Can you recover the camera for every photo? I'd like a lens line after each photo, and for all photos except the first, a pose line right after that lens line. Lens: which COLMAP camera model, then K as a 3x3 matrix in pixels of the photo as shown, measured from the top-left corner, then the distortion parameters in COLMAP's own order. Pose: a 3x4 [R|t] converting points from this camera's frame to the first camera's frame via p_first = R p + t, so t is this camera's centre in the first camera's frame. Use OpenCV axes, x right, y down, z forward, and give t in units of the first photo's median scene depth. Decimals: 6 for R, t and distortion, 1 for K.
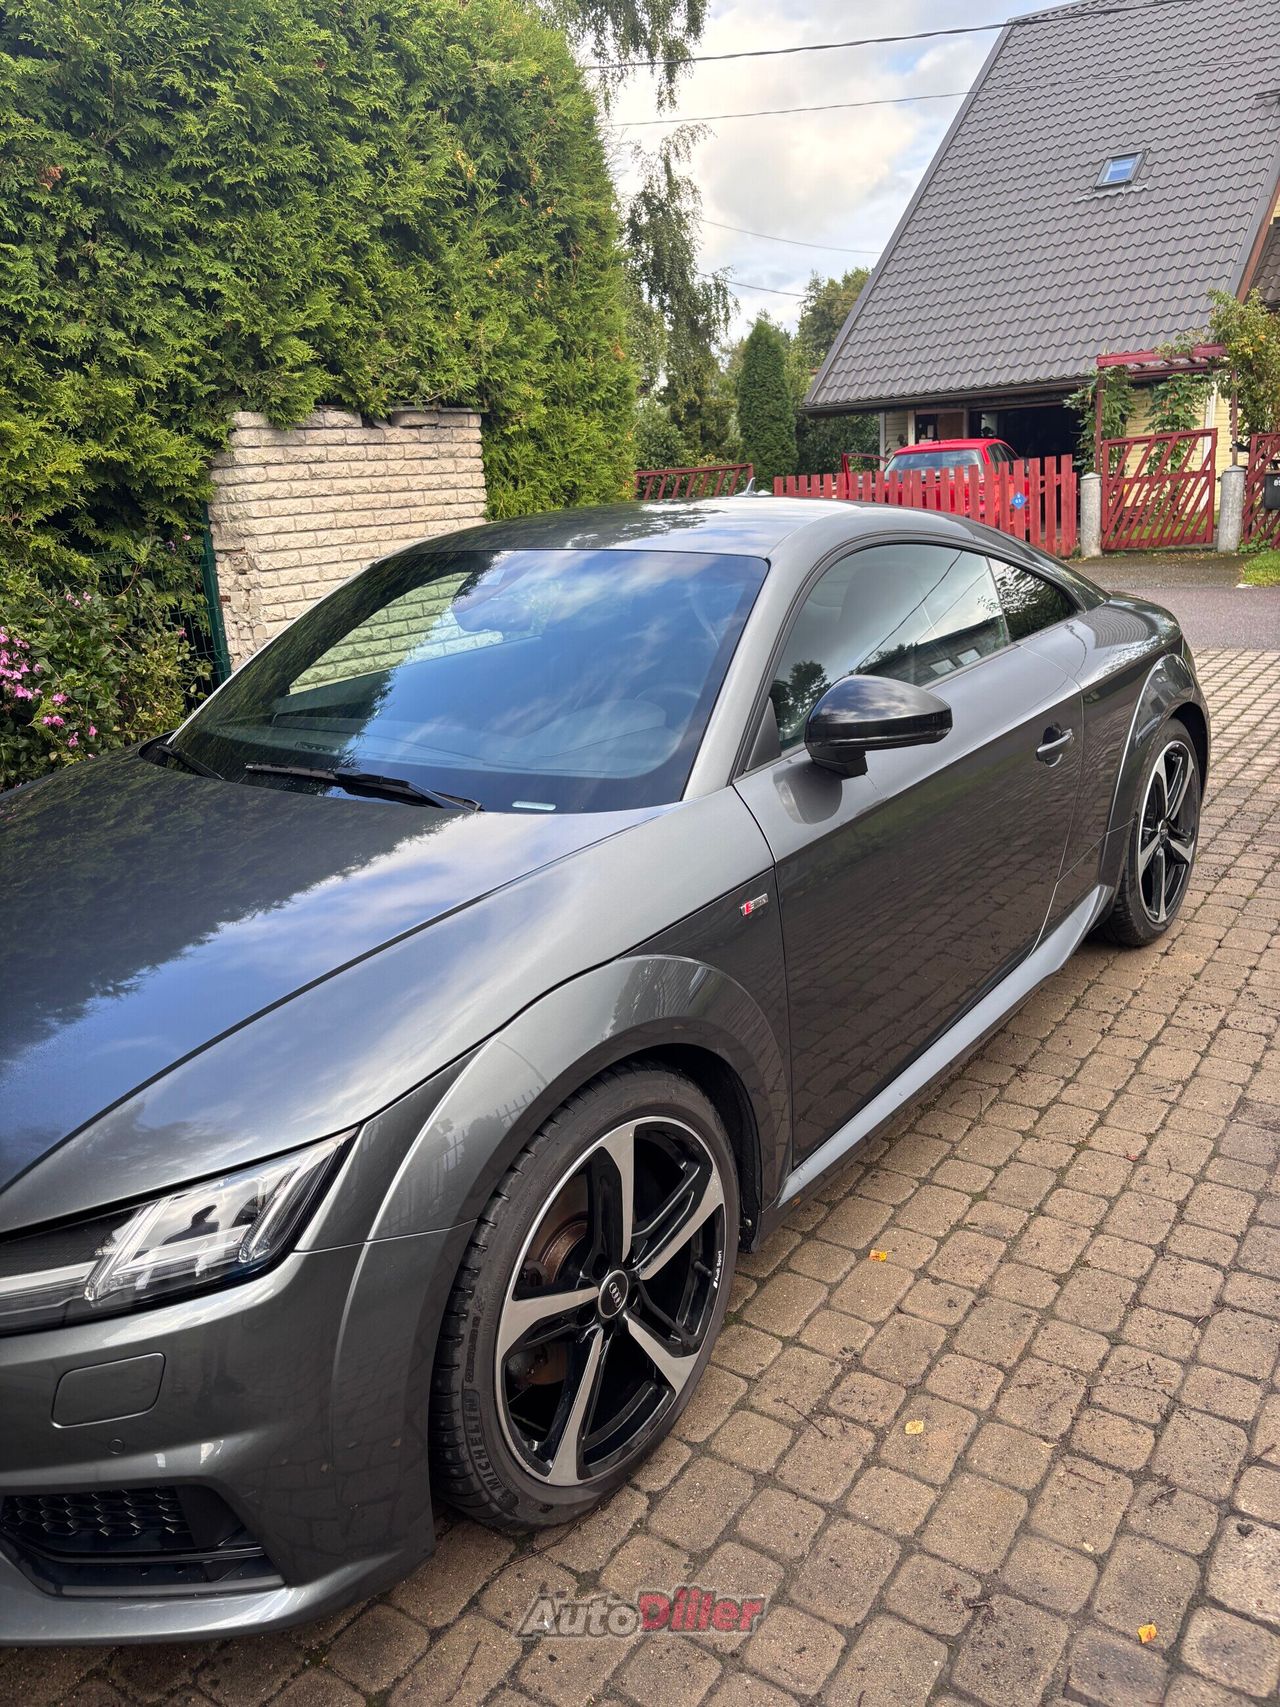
lens RADIAL K [[1271.3, 0, 640.0], [0, 1271.3, 853.5], [0, 0, 1]] dist [0.051411, -0.067475]
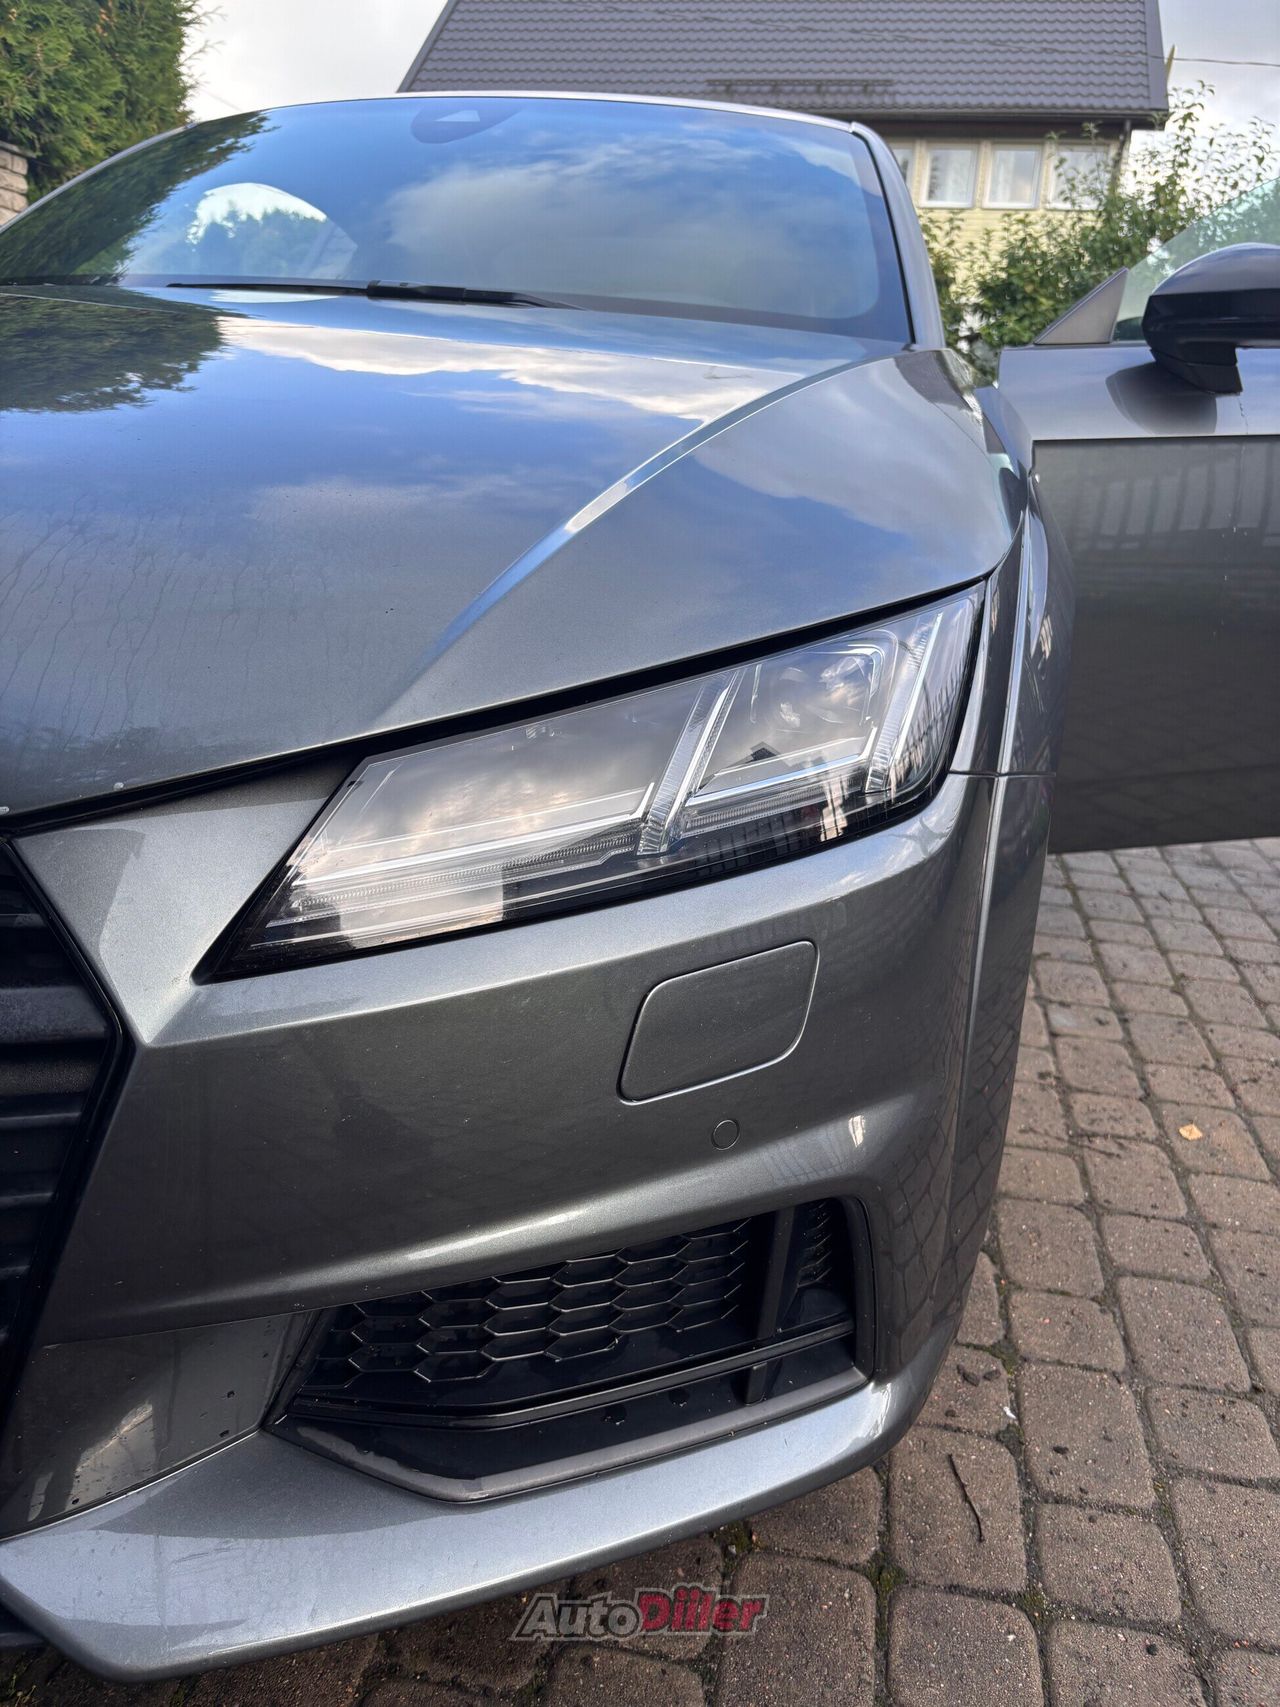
lens RADIAL K [[1271.3, 0, 640.0], [0, 1271.3, 853.5], [0, 0, 1]] dist [0.051411, -0.067475]
pose [[0.907372, -0.020526, 0.419827, -0.128783], [0.007230, 0.999421, 0.033238, 0.066711], [-0.420267, -0.027124, 0.906995, 0.113130]]
